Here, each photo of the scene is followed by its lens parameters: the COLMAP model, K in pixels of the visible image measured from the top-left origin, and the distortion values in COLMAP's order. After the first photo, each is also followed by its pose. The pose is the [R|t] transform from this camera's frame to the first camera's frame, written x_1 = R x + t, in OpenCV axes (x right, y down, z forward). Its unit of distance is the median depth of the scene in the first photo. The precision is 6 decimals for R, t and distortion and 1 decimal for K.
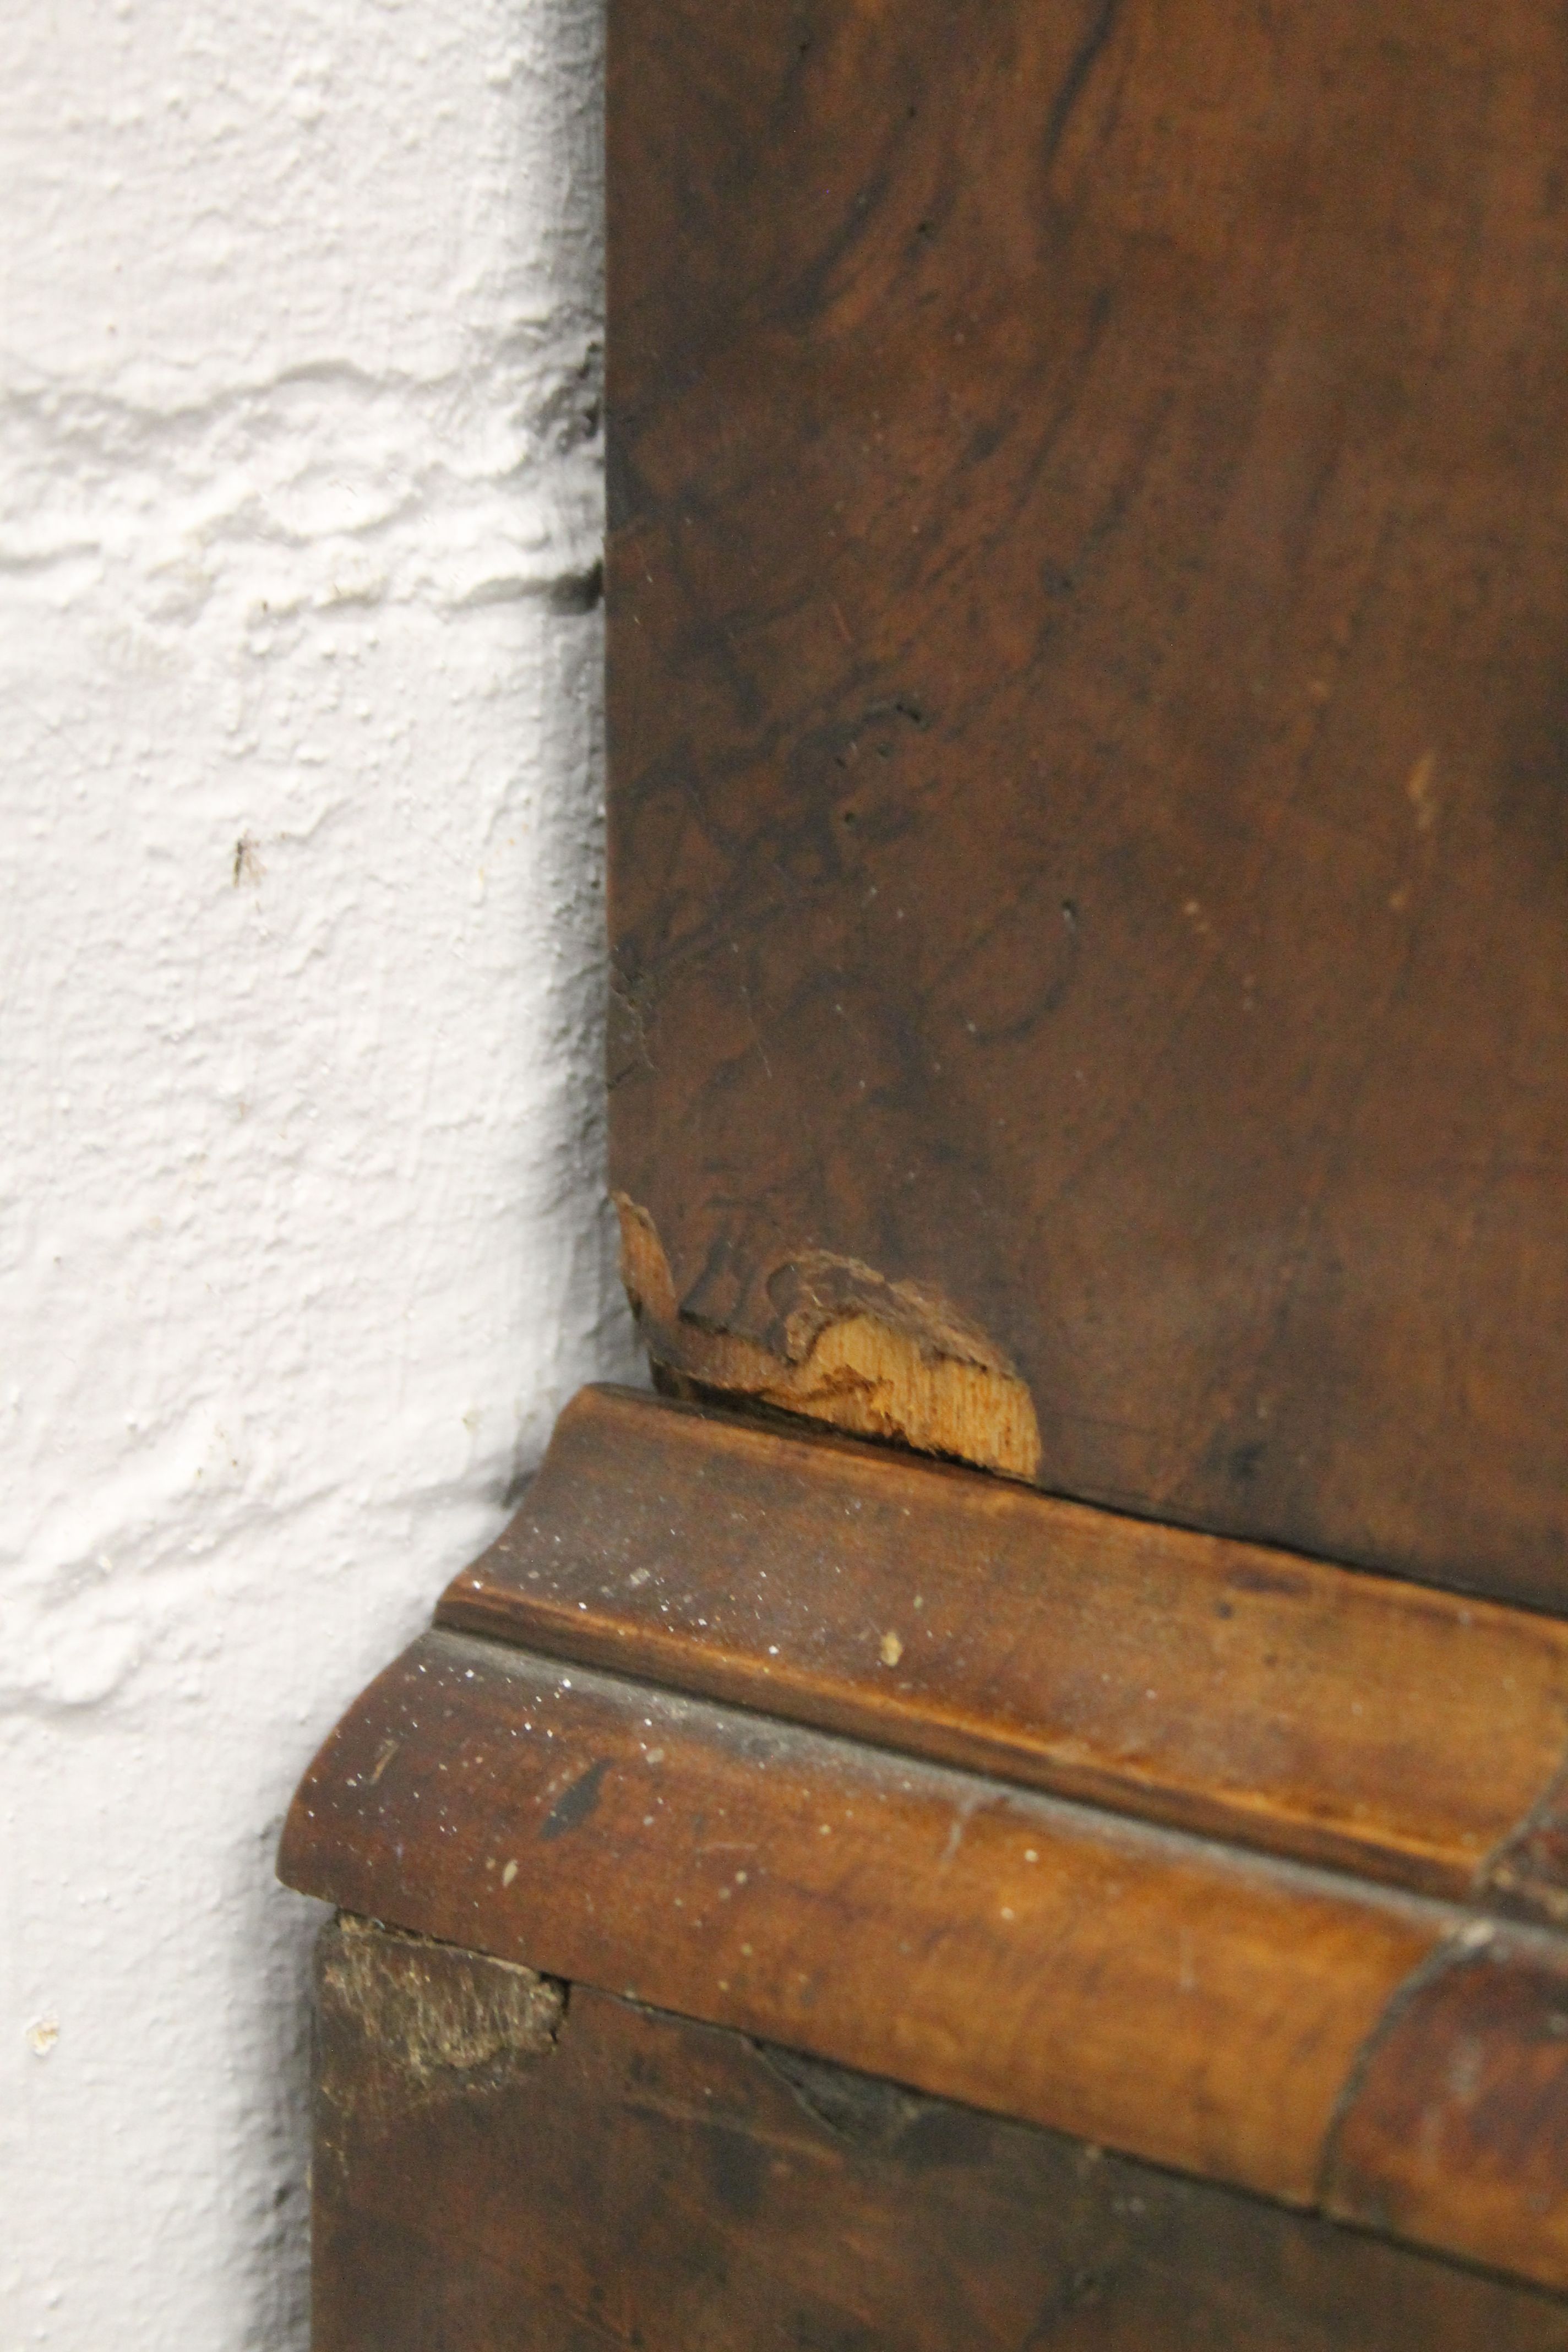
lens RADIAL K [[5719.6, 0, 784.0], [0, 5719.6, 1176.0], [0, 0, 1]] dist [0.082184, 0.235461]
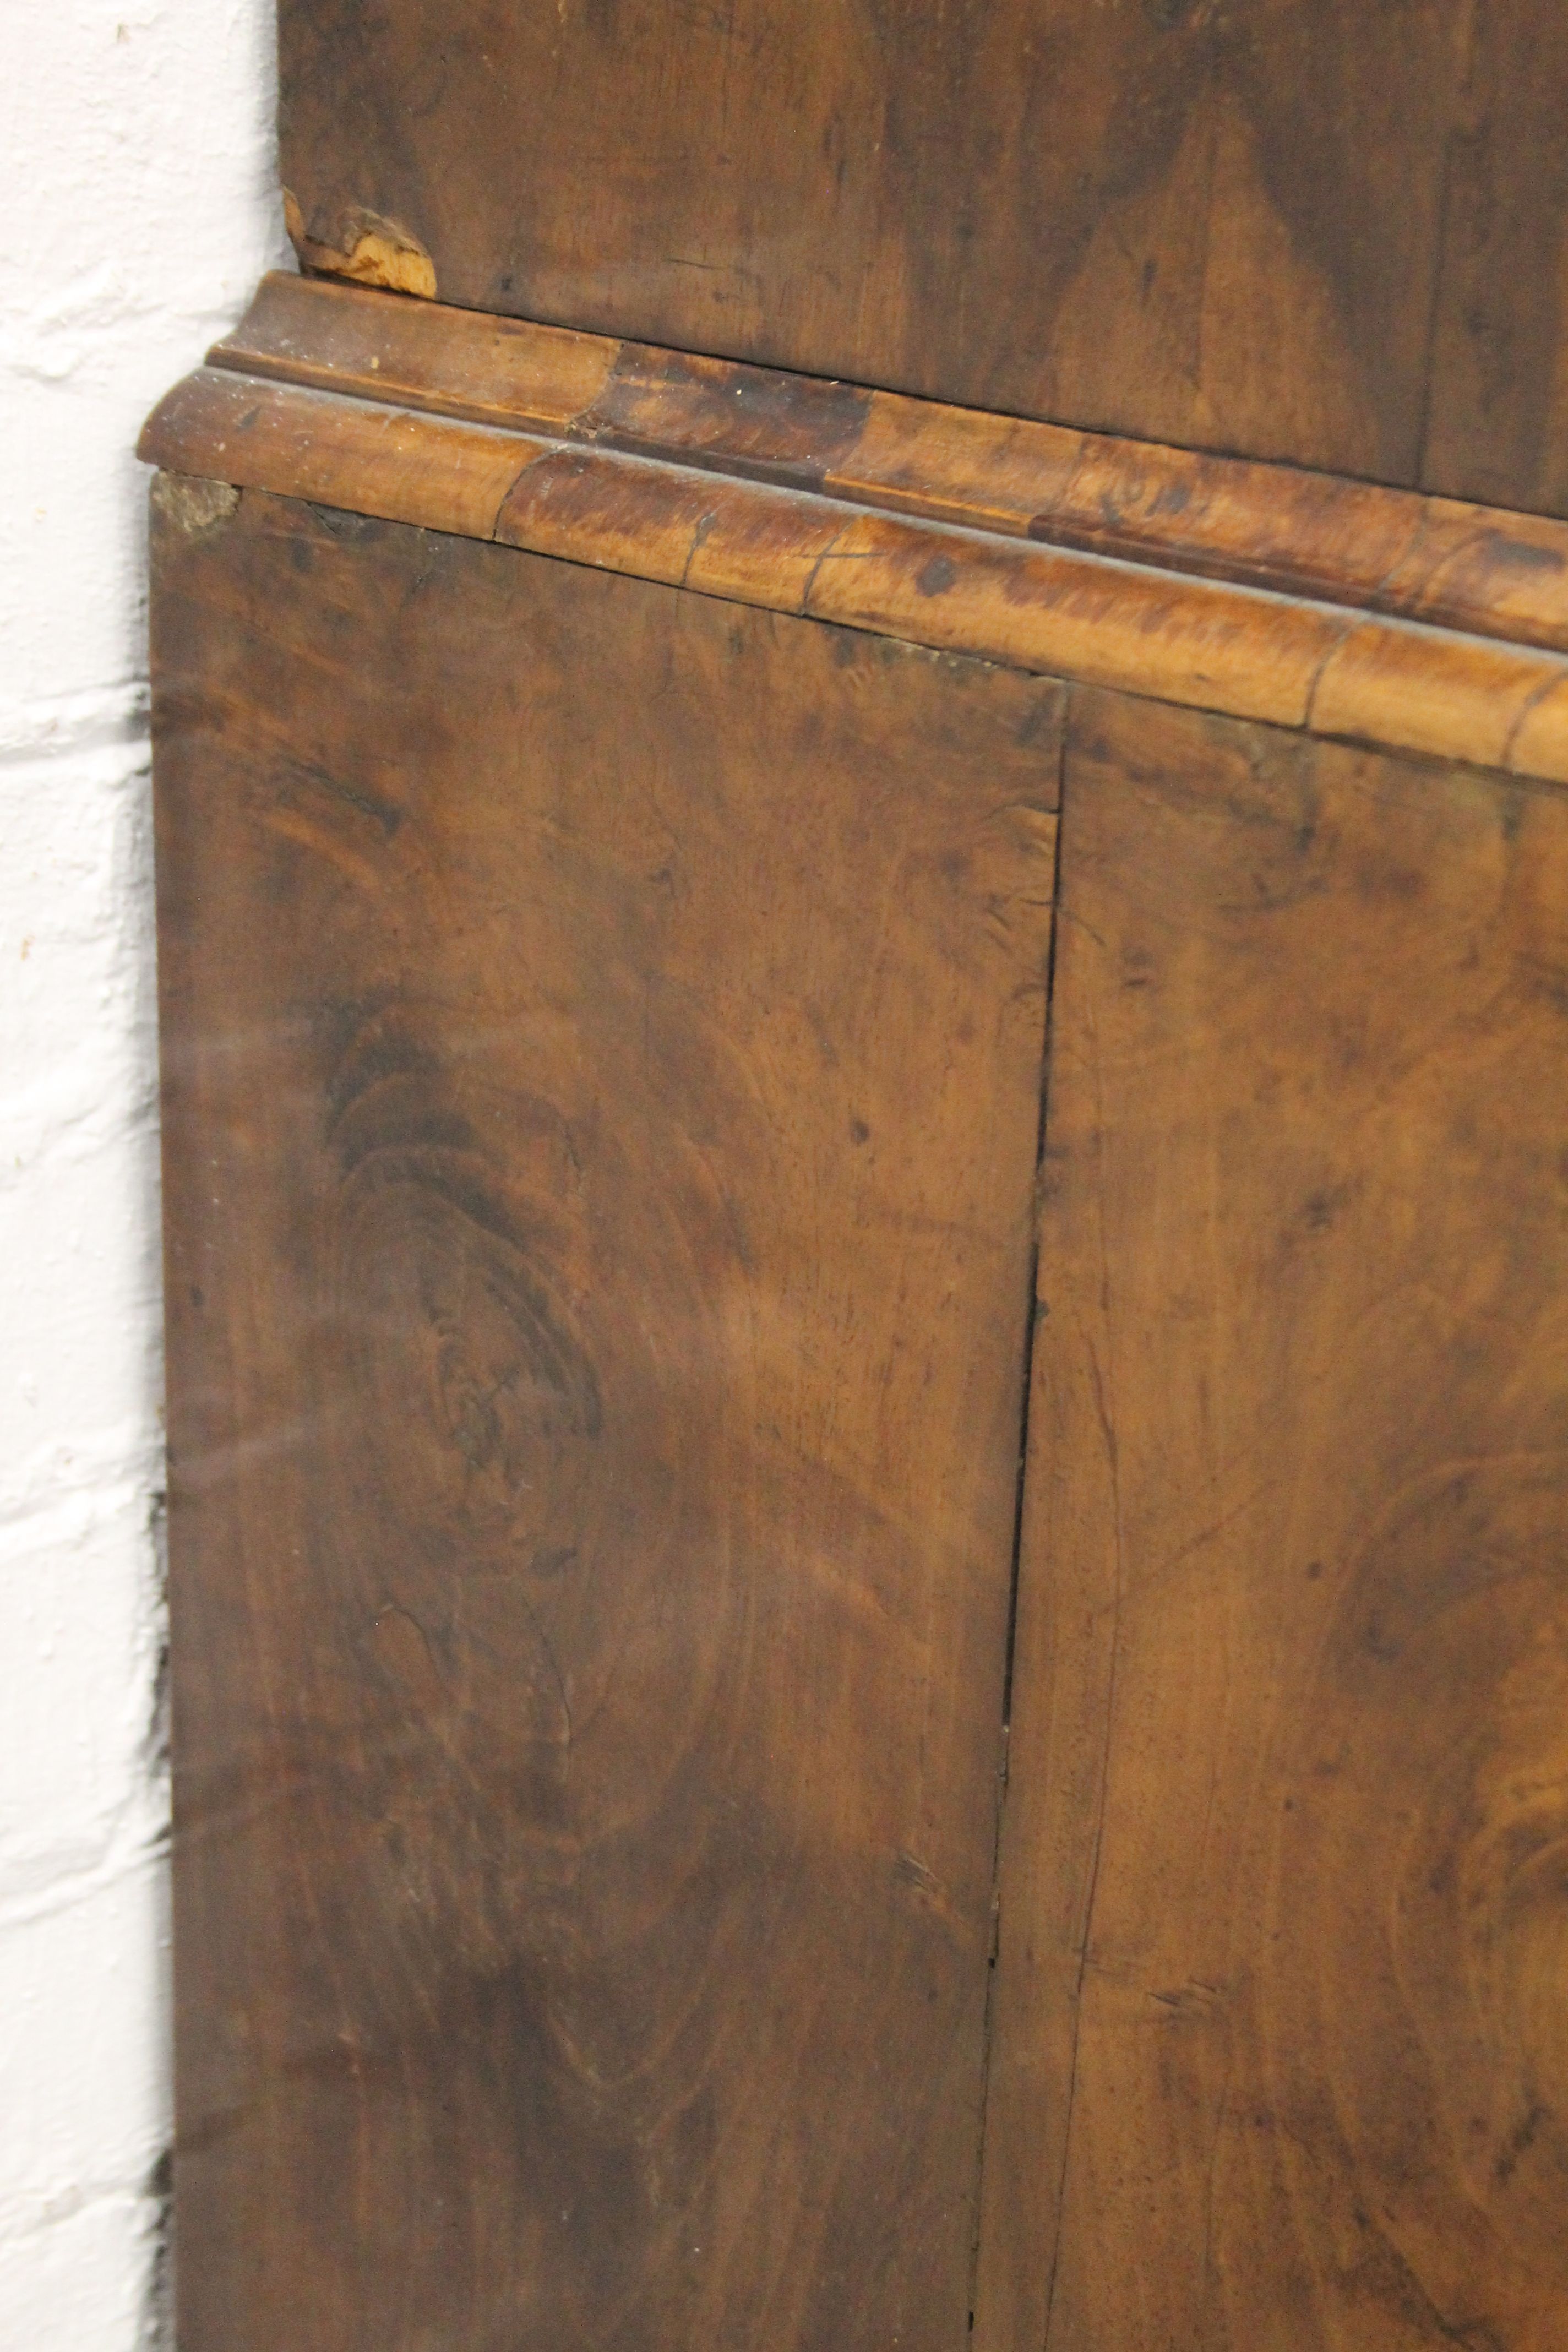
lens RADIAL K [[4714.8, 0, 784.0], [0, 4714.8, 1176.0], [0, 0, 1]] dist [0.048057, 0.322544]
pose [[0.999322, 0.032445, -0.017409, 0.246578], [-0.030085, 0.992078, 0.121971, 0.178547], [0.021229, -0.121364, 0.992381, -1.103249]]
